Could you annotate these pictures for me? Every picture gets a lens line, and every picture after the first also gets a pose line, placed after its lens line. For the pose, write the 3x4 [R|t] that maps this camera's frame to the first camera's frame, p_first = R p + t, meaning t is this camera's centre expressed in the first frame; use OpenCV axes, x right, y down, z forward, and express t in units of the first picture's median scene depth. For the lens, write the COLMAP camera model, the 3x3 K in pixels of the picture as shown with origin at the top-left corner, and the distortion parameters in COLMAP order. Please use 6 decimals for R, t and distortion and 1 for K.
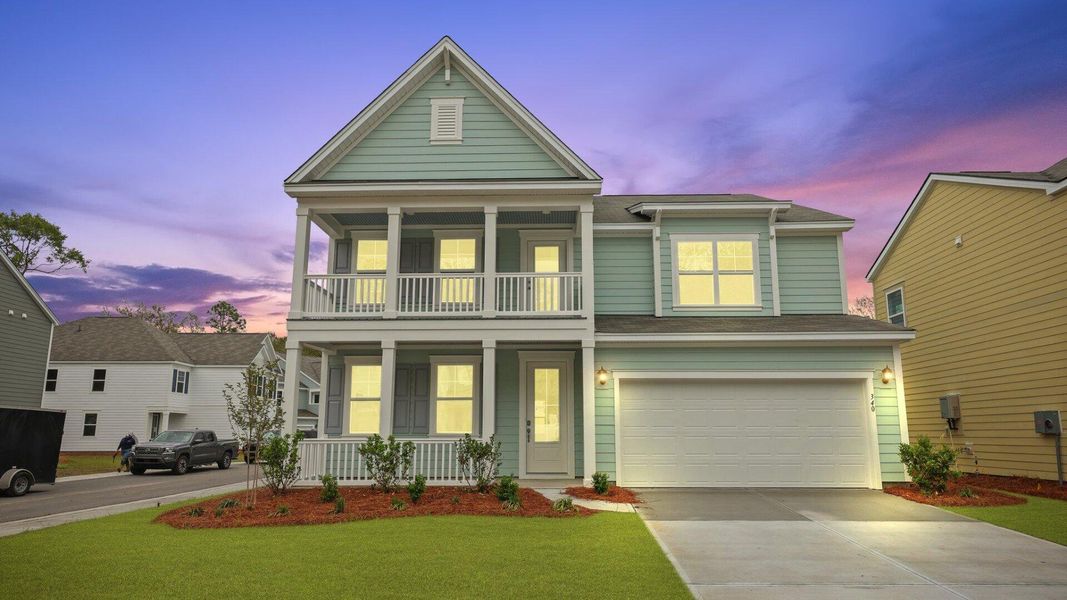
lens RADIAL K [[682.2, 0, 533.5], [0, 682.2, 300.0], [0, 0, 1]] dist [0.004271, -0.001895]
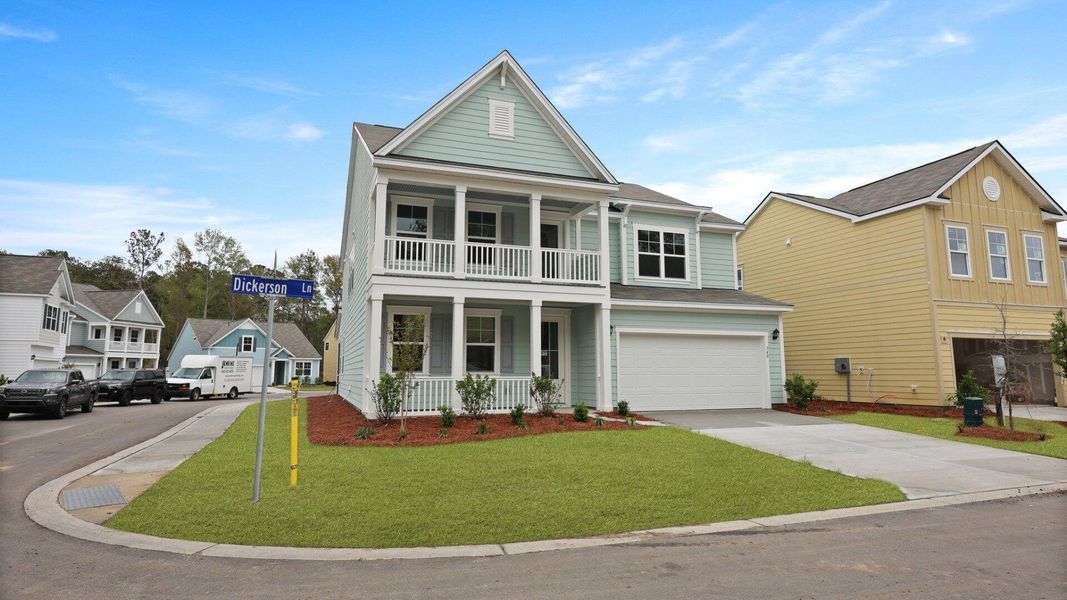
lens RADIAL K [[577.1, 0, 514.7], [0, 577.1, 290.1], [0, 0, 1]] dist [0.017496, 0.000272]
pose [[0.935387, 0.048303, 0.350310, -0.458421], [-0.065594, 0.997136, 0.037656, 0.002339], [-0.347488, -0.058201, 0.935876, 0.003099]]
